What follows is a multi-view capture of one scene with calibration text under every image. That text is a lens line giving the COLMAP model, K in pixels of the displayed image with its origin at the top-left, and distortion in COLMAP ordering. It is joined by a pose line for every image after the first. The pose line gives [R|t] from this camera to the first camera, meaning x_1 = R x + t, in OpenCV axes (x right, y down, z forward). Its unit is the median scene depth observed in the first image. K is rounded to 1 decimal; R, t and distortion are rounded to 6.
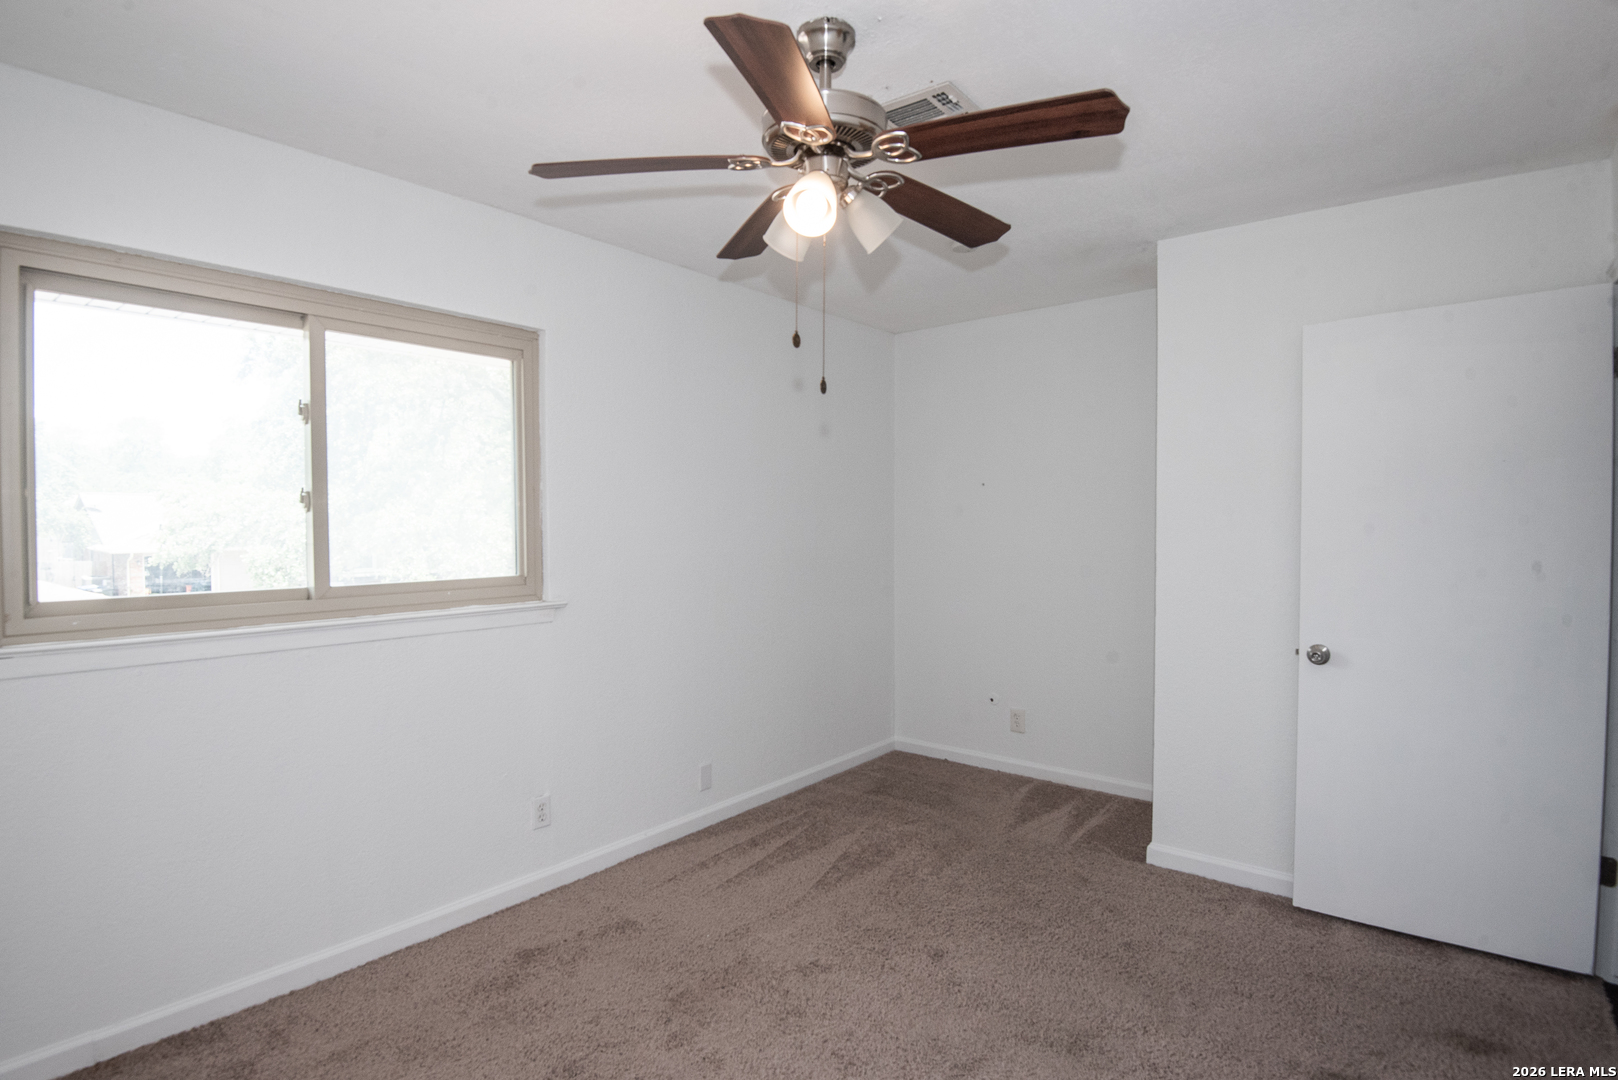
lens RADIAL K [[789.7, 0, 812.9], [0, 789.7, 537.2], [0, 0, 1]] dist [-0.003352, -0.000955]
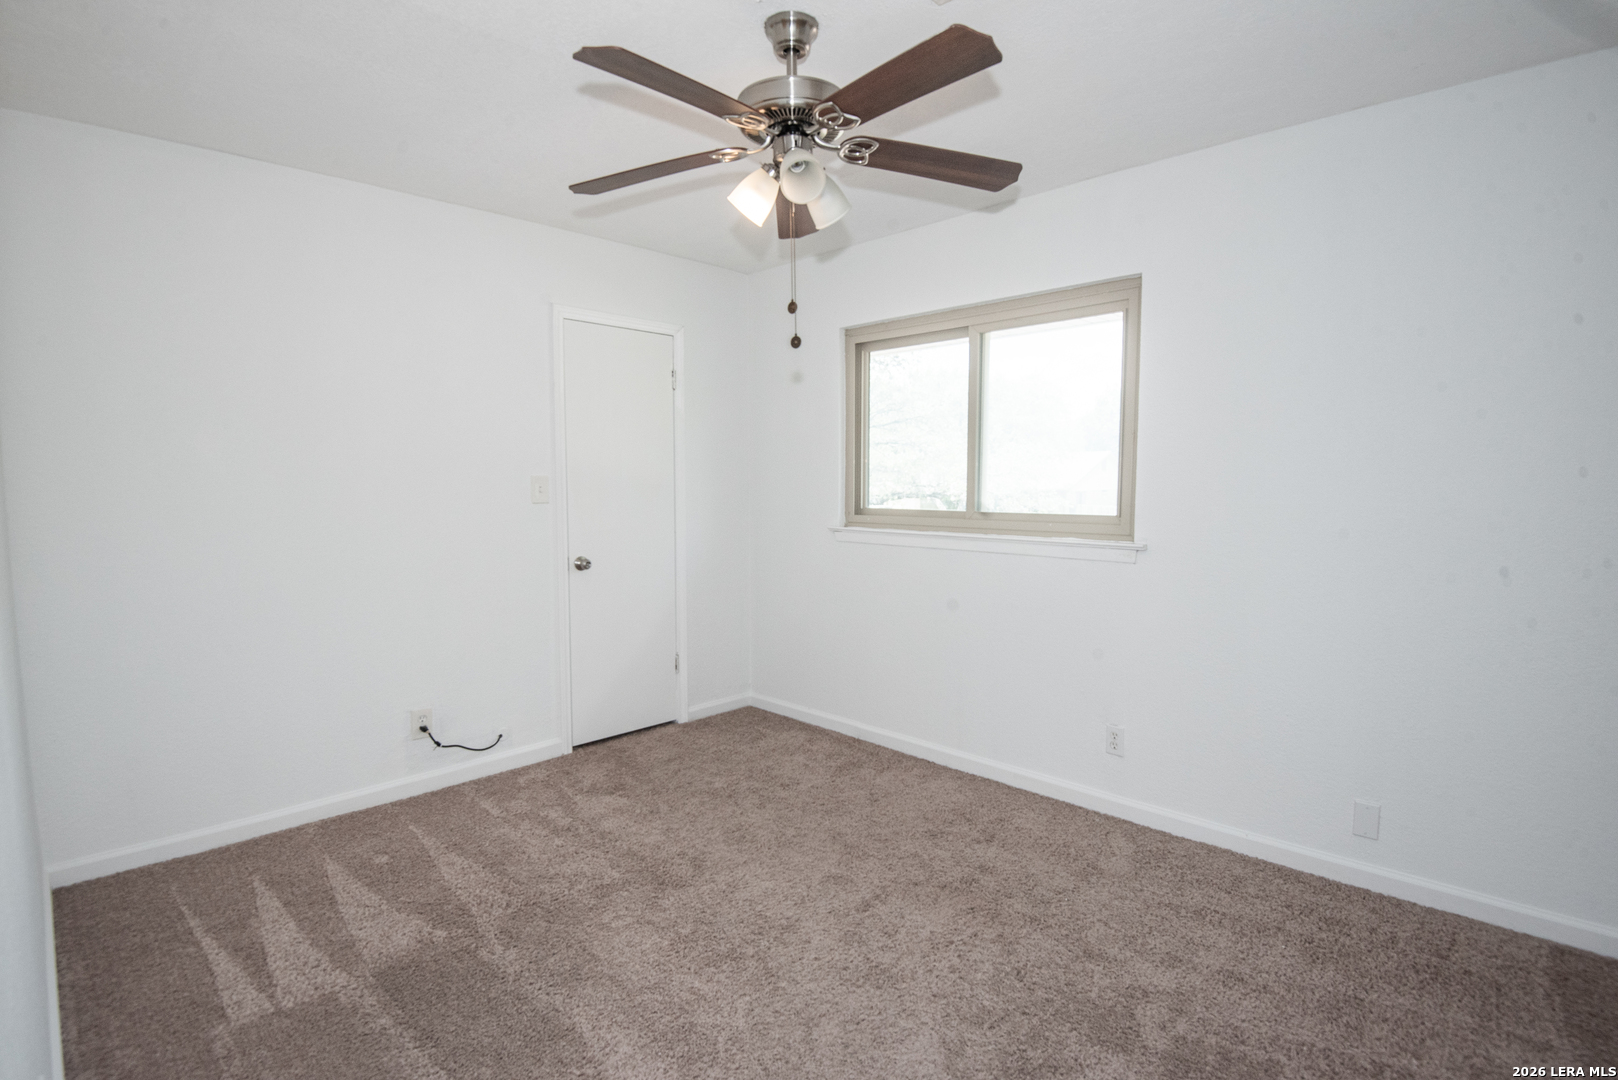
lens RADIAL K [[789.7, 0, 812.9], [0, 789.7, 537.2], [0, 0, 1]] dist [-0.003352, -0.000955]
pose [[-0.057856, 0.069644, -0.995893, 0.772376], [-0.021674, 0.997241, 0.070997, 0.011930], [0.998090, 0.025693, -0.056187, 0.705877]]
